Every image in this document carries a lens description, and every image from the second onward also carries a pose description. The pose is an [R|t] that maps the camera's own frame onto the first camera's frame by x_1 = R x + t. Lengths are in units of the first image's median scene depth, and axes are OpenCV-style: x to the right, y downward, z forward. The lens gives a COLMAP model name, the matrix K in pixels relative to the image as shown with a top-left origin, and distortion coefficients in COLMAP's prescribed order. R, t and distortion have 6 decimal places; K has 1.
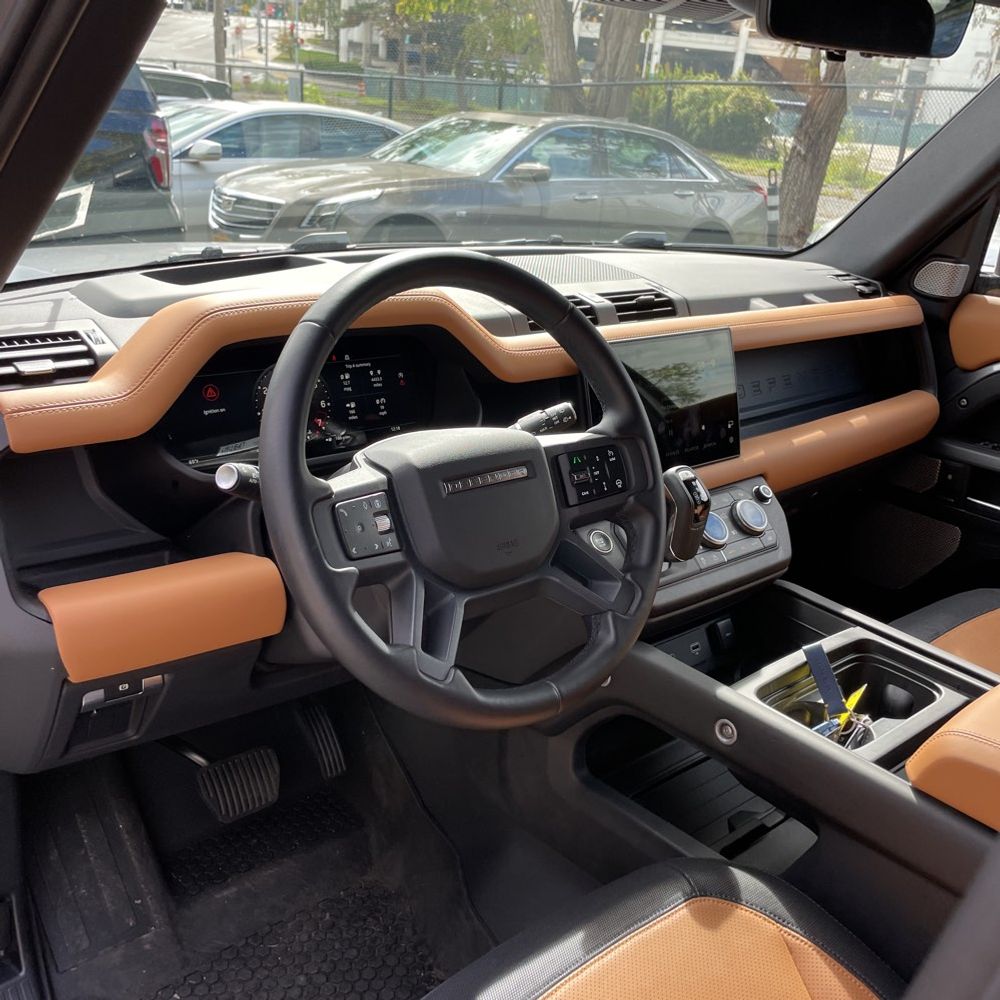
lens RADIAL K [[1004.7, 0, 500.0], [0, 1004.7, 500.0], [0, 0, 1]] dist [0.082608, -0.107736]
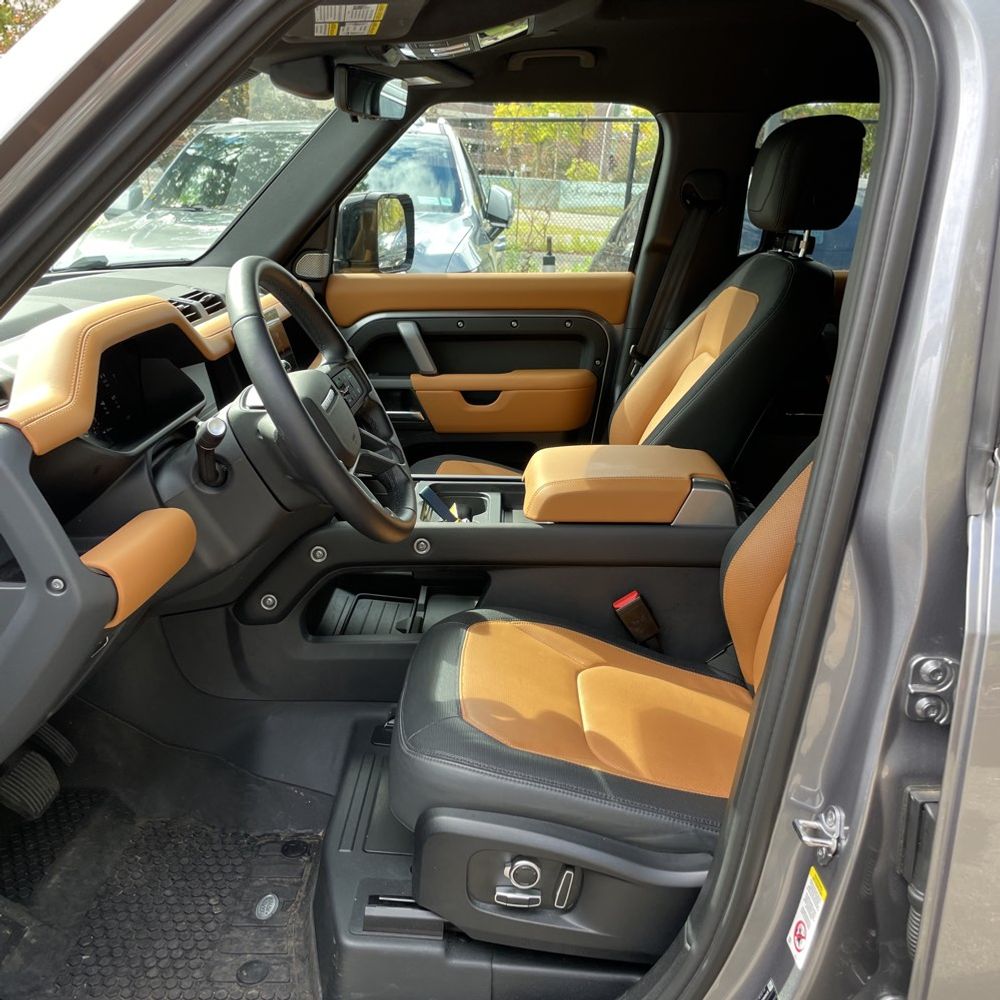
lens RADIAL K [[1004.7, 0, 500.0], [0, 1004.7, 500.0], [0, 0, 1]] dist [0.082608, -0.107736]
pose [[0.659900, -0.281973, 0.696435, -0.620983], [0.295210, 0.949670, 0.104780, 0.026125], [-0.690929, 0.136450, 0.709929, -0.167641]]
